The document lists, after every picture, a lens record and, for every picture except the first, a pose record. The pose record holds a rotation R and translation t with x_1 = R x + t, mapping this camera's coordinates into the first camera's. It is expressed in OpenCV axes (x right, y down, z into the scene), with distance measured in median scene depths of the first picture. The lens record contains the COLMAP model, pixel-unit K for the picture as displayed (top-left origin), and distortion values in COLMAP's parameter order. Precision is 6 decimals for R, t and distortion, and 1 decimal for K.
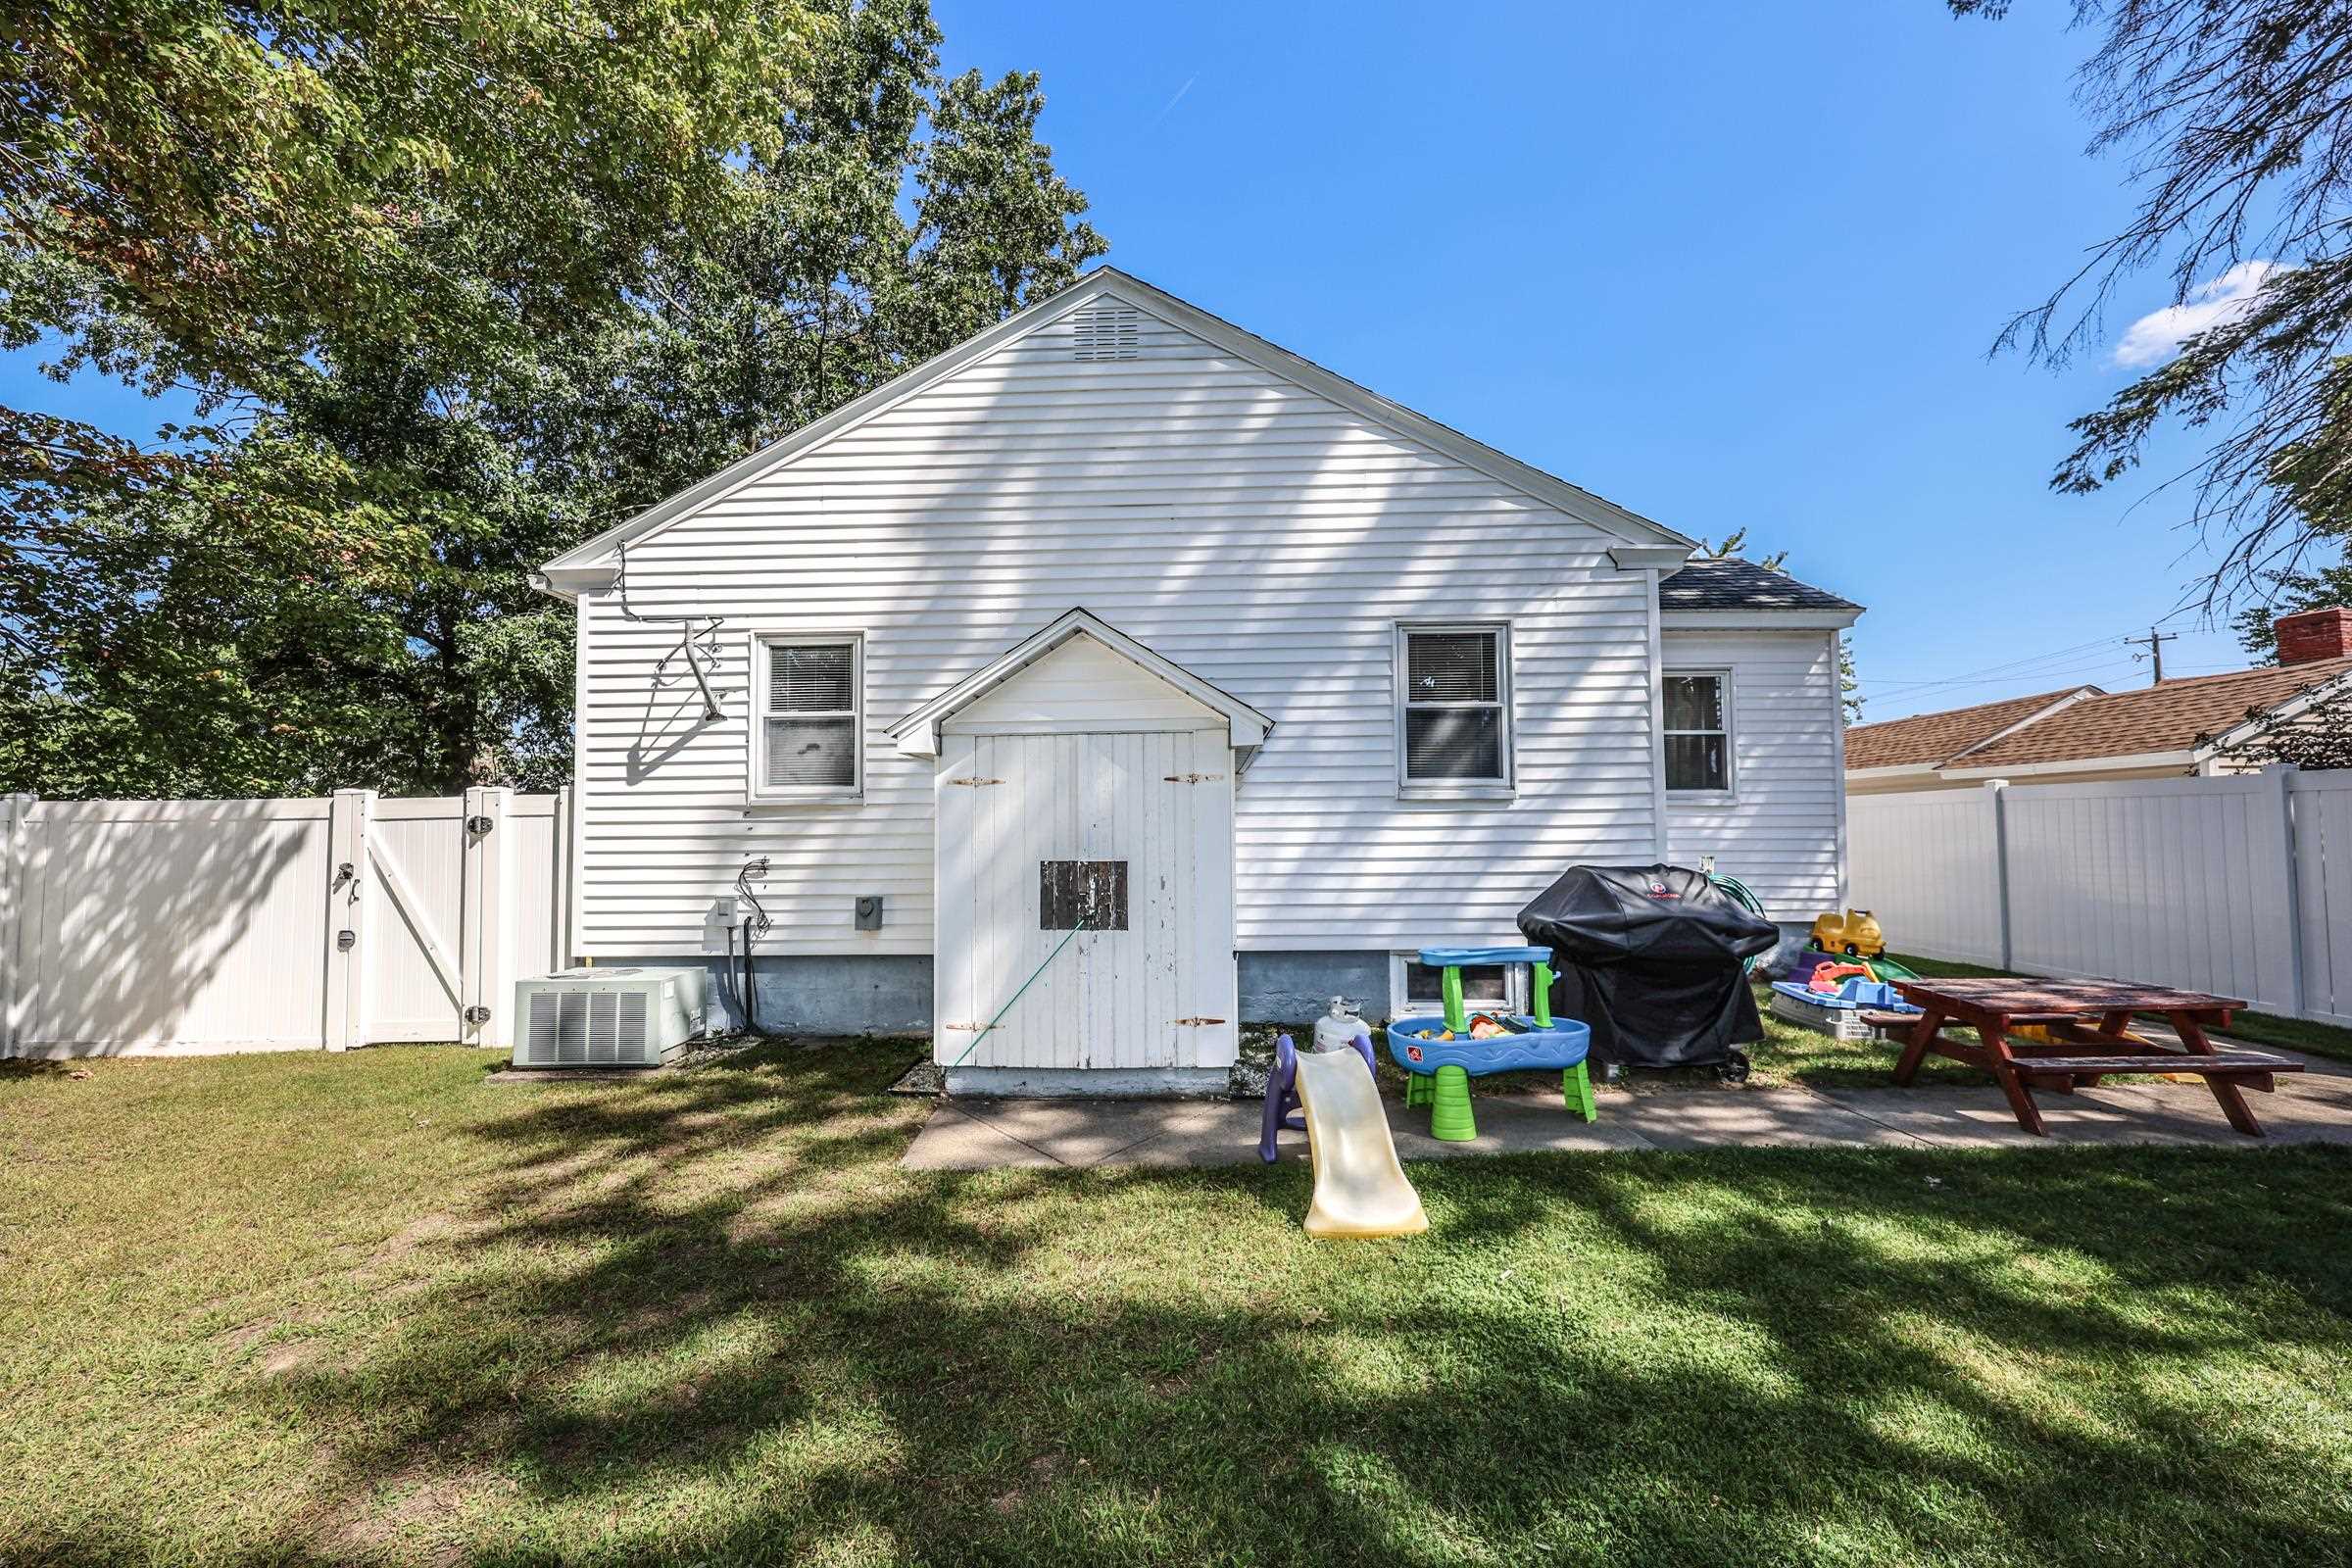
lens RADIAL K [[960.2, 0, 1182.0], [0, 960.2, 788.4], [0, 0, 1]] dist [0.000033, 0.000007]
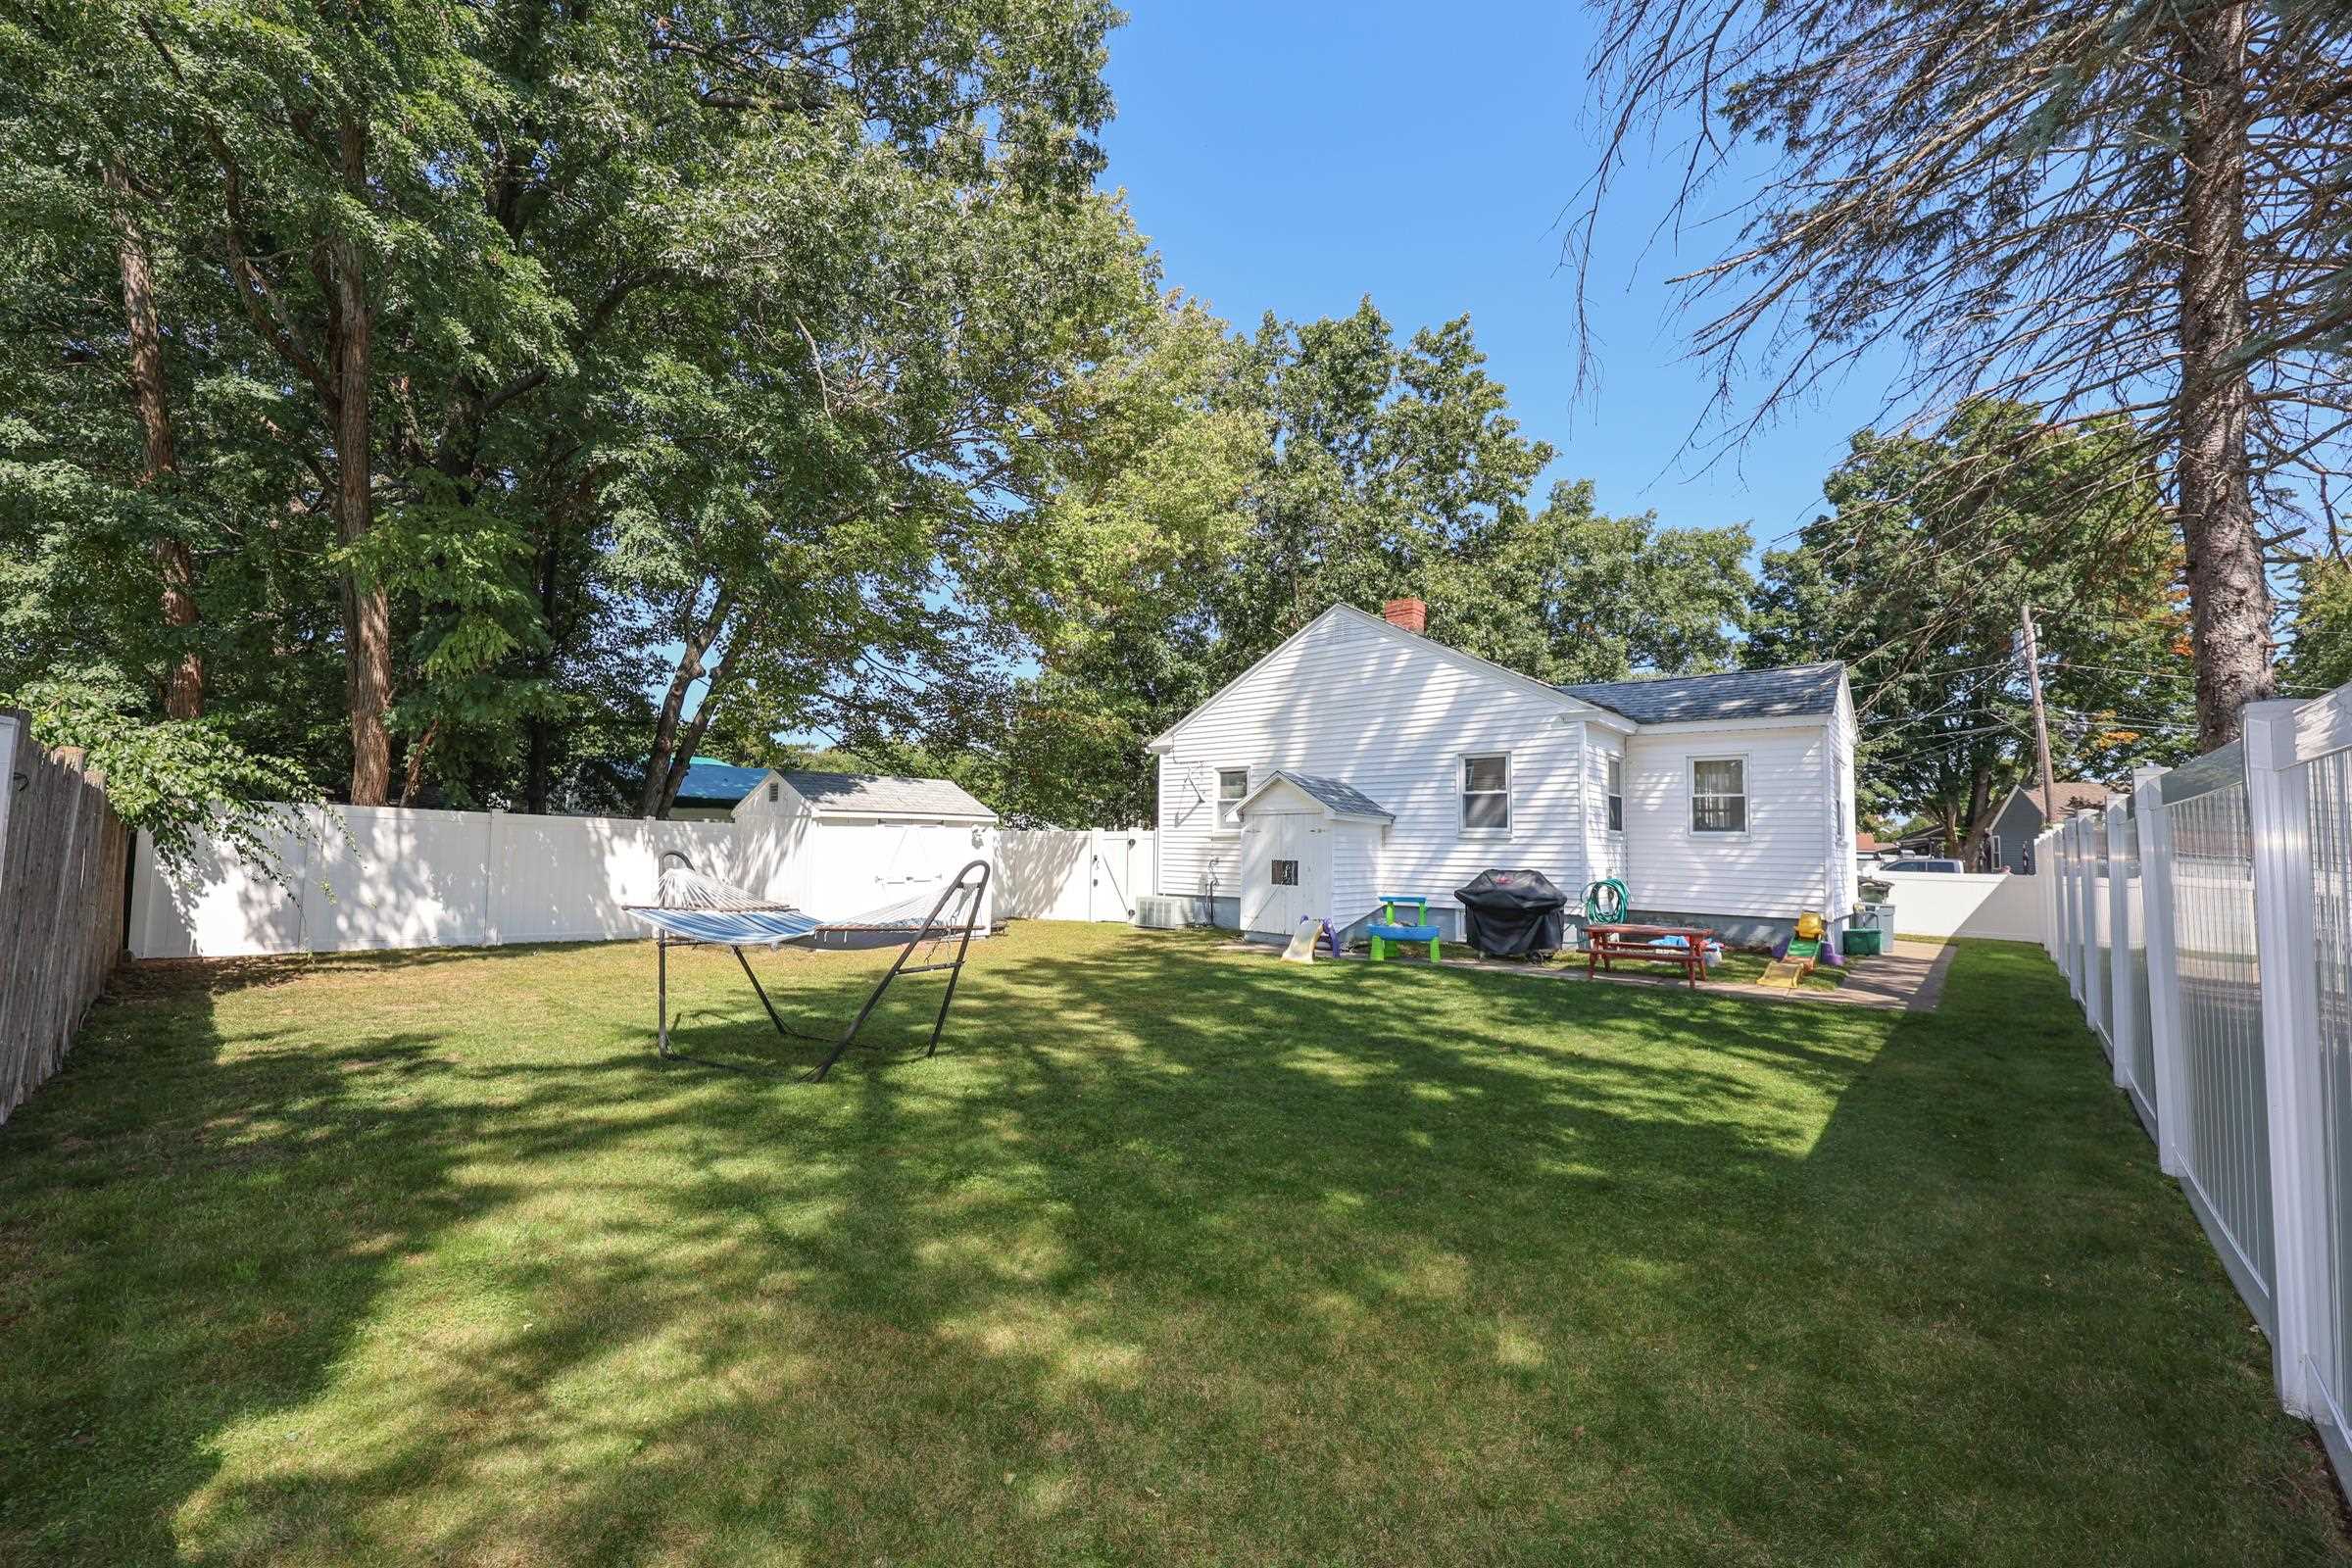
lens RADIAL K [[960.2, 0, 1182.0], [0, 960.2, 788.4], [0, 0, 1]] dist [0.000033, 0.000007]
pose [[0.790679, -0.016065, -0.612021, 1.023614], [0.008886, 0.999852, -0.014764, -0.070522], [0.612167, 0.006235, 0.790704, -1.036714]]
